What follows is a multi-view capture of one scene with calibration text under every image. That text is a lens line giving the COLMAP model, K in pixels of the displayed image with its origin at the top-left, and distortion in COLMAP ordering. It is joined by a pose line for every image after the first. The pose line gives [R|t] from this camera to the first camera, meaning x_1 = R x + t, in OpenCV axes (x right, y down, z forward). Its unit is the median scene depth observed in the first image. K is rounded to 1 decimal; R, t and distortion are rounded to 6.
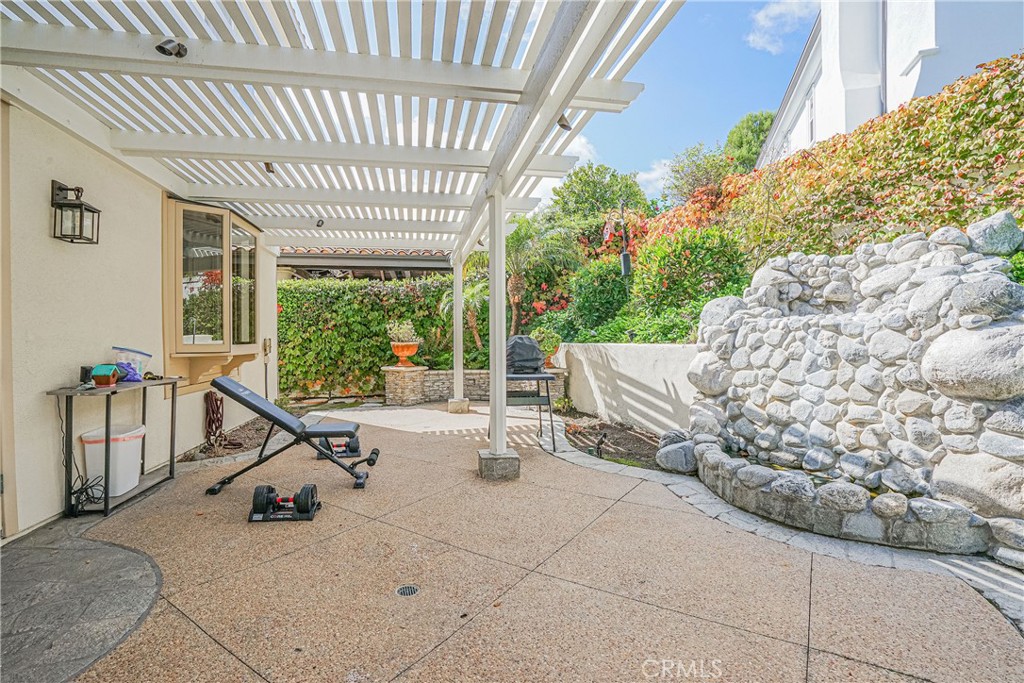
lens RADIAL K [[464.9, 0, 512.0], [0, 464.9, 341.5], [0, 0, 1]] dist [0.000846, 0.001384]
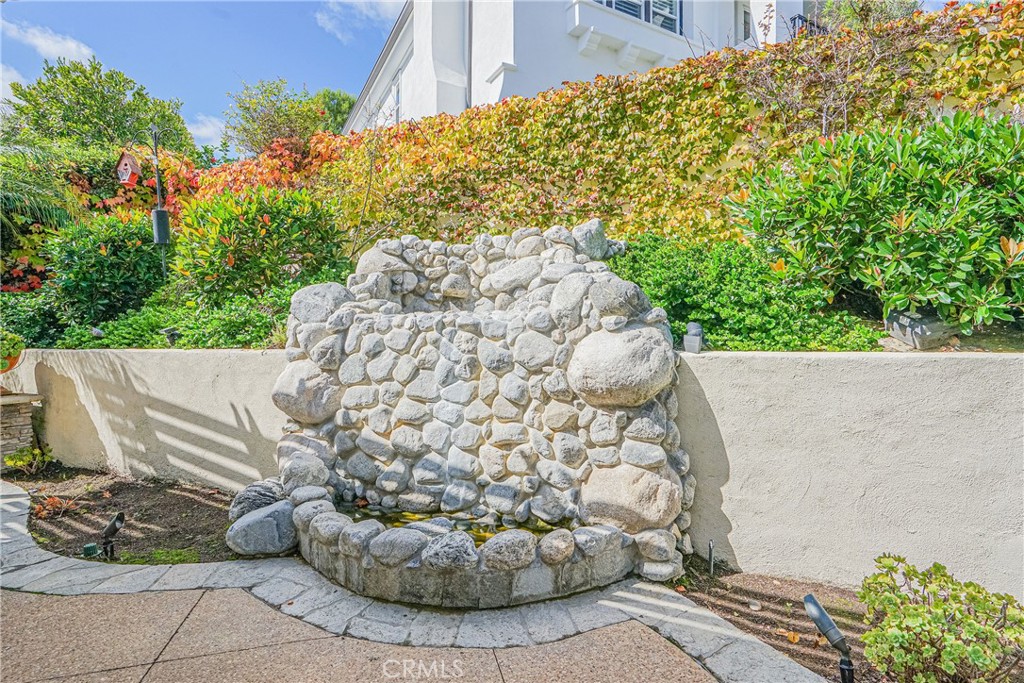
lens RADIAL K [[478.8, 0, 512.0], [0, 478.8, 341.5], [0, 0, 1]] dist [-0.052220, 0.022798]
pose [[0.632172, -0.004528, 0.774815, 0.085591], [0.006326, 0.999980, 0.000682, -0.005428], [-0.774803, 0.004470, 0.632187, 0.374116]]
